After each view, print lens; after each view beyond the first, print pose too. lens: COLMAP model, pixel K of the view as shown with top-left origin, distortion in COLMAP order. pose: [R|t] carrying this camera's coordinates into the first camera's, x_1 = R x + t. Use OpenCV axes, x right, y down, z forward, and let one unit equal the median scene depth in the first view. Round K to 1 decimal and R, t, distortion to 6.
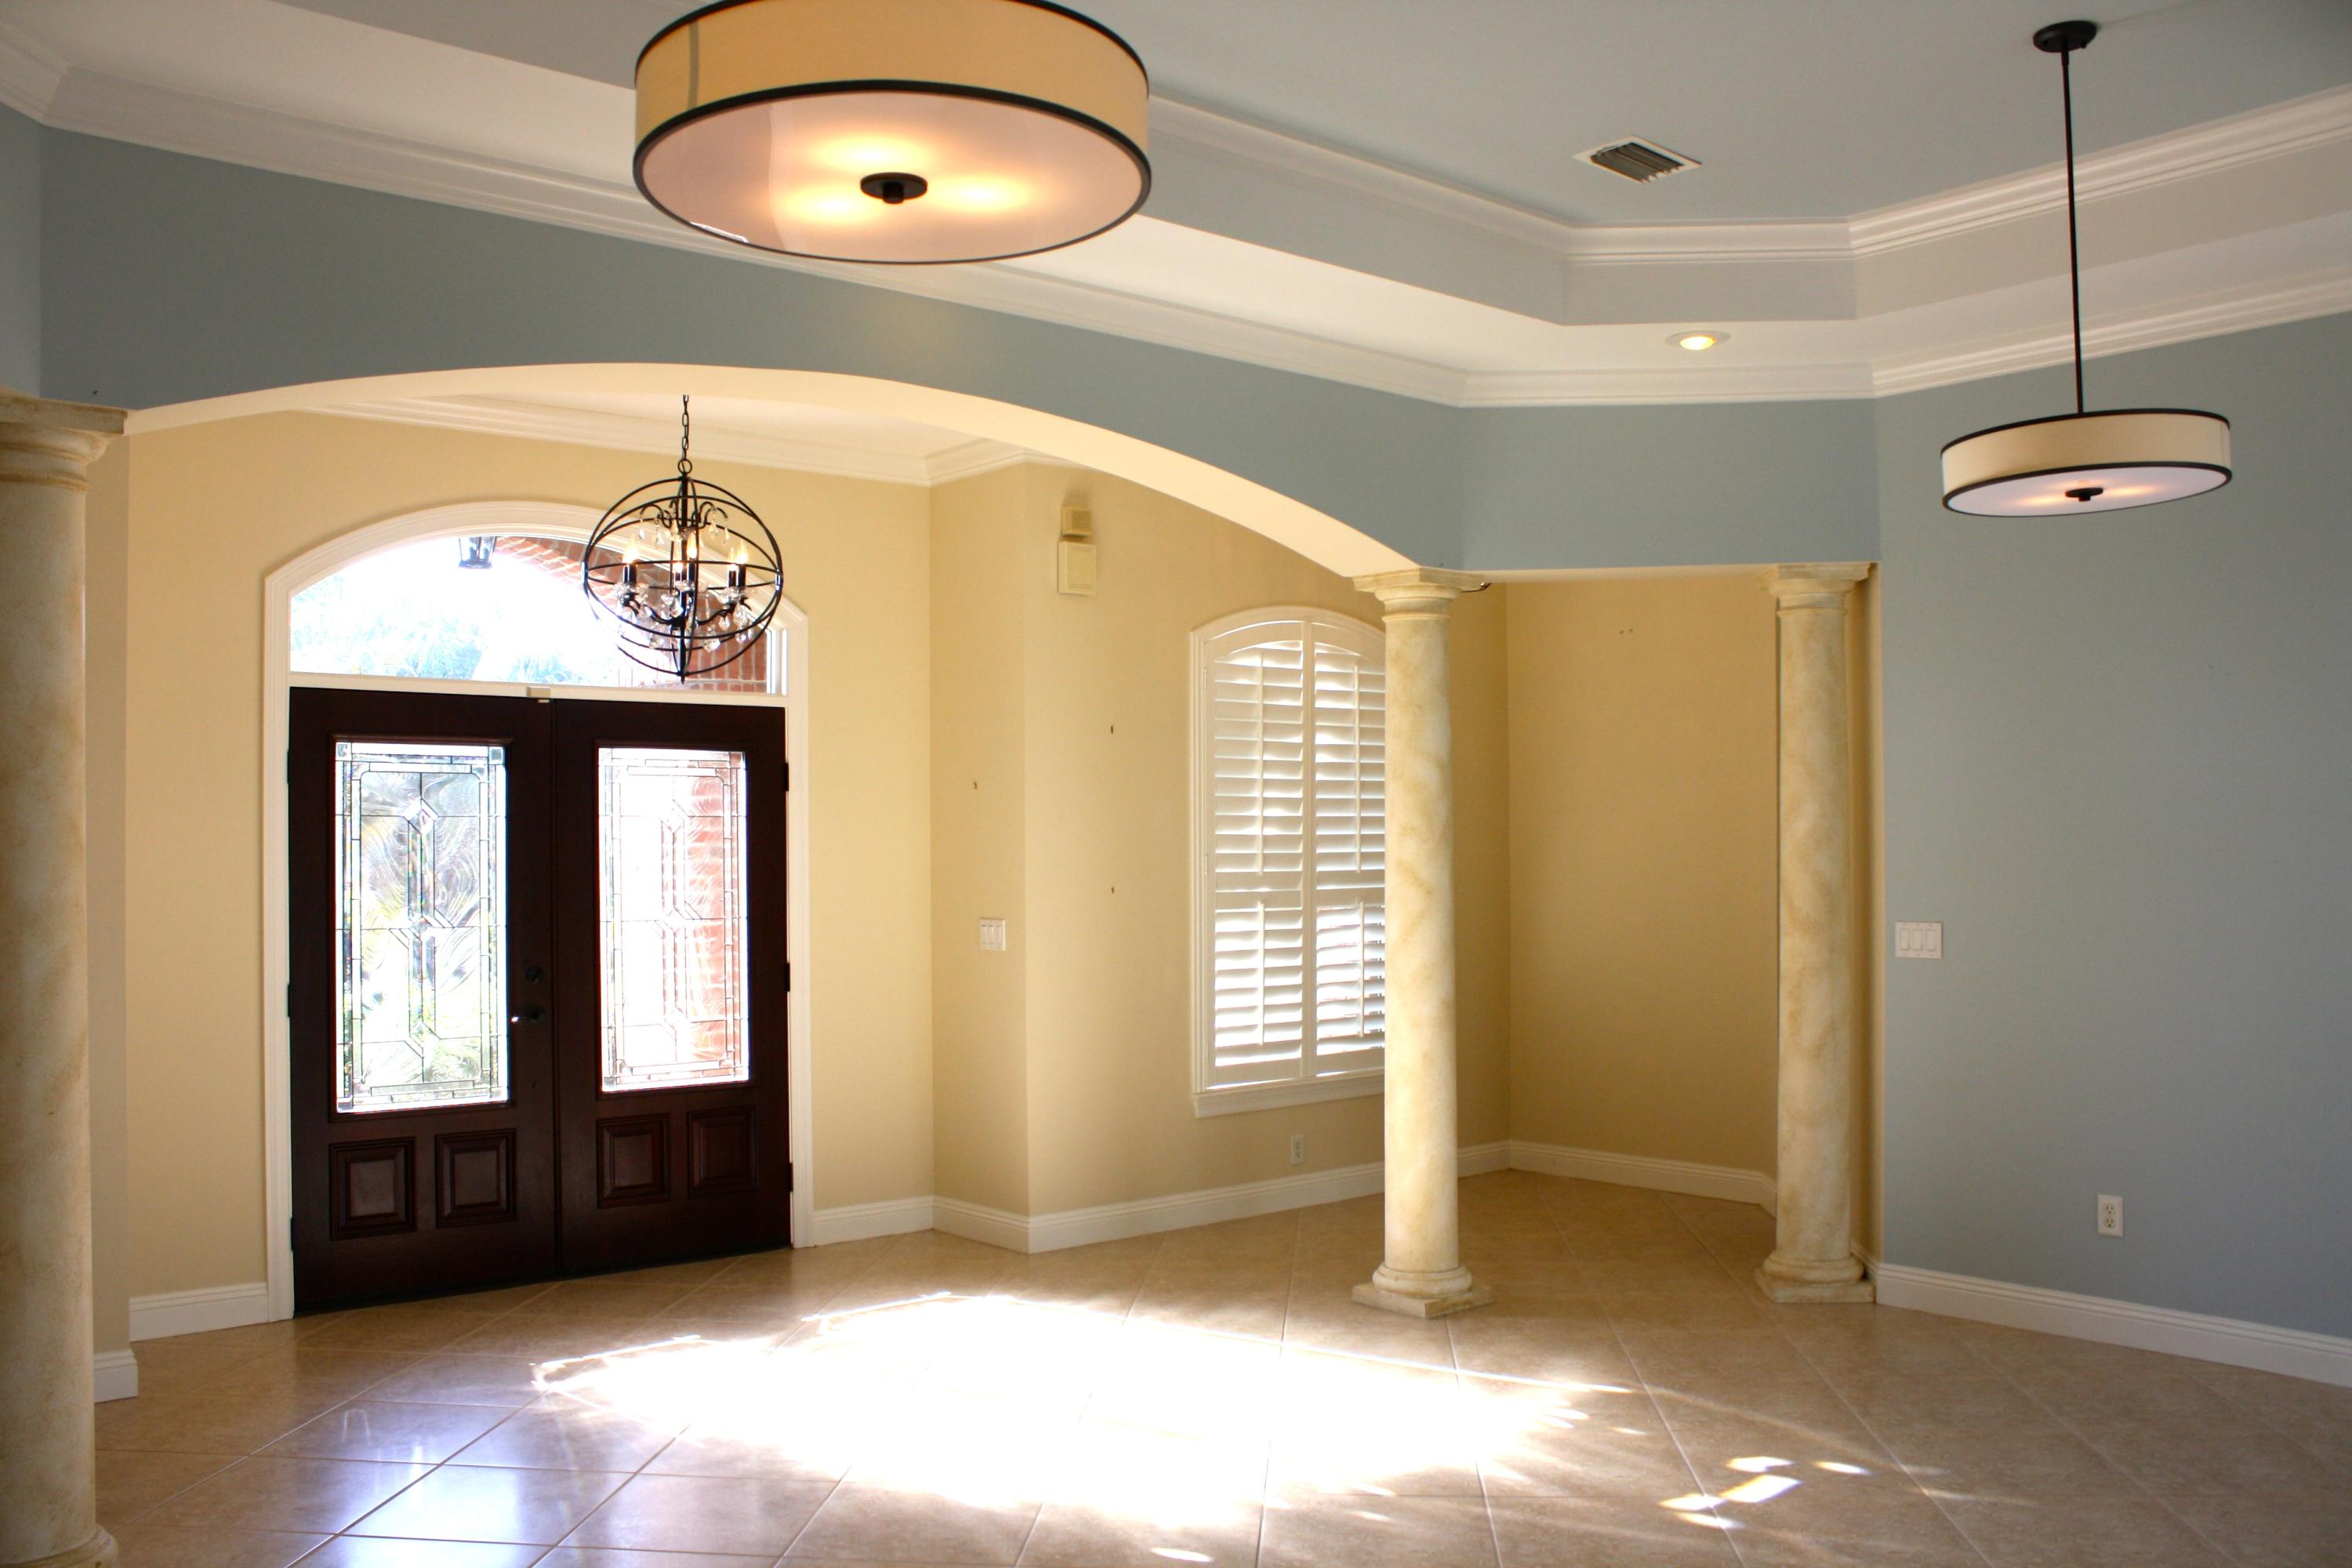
lens RADIAL K [[1962.6, 0, 1178.7], [0, 1962.6, 797.4], [0, 0, 1]] dist [-0.086514, 0.008729]
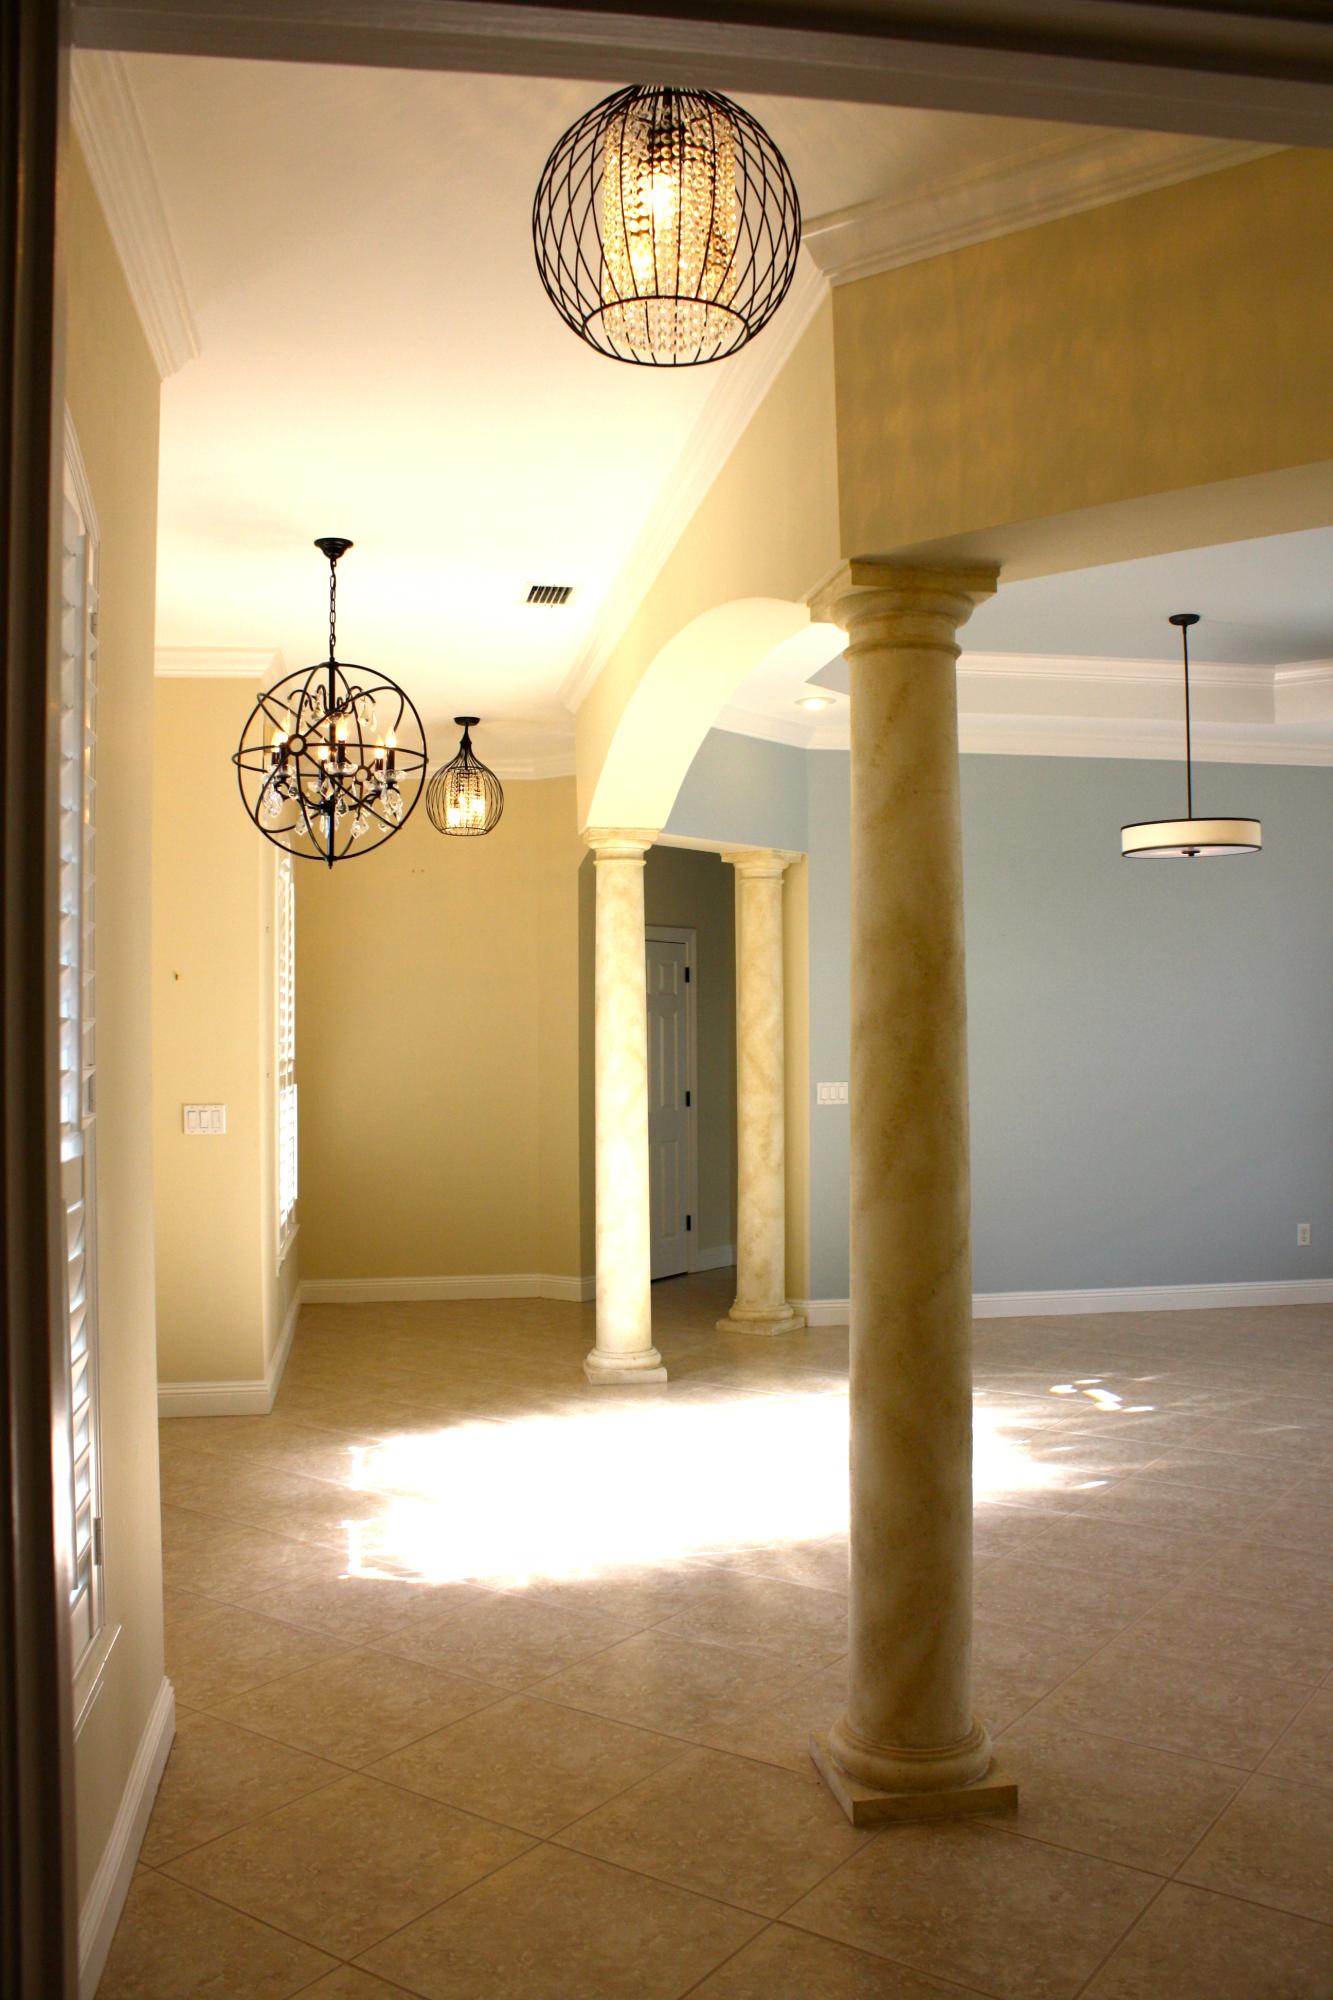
lens RADIAL K [[1668.9, 0, 667.9], [0, 1668.9, 998.3], [0, 0, 1]] dist [-0.086514, 0.008729]
pose [[0.504873, 0.022224, 0.862907, -0.894554], [-0.016049, 0.999737, -0.016358, 0.019981], [-0.863044, -0.005591, 0.505097, 0.426823]]
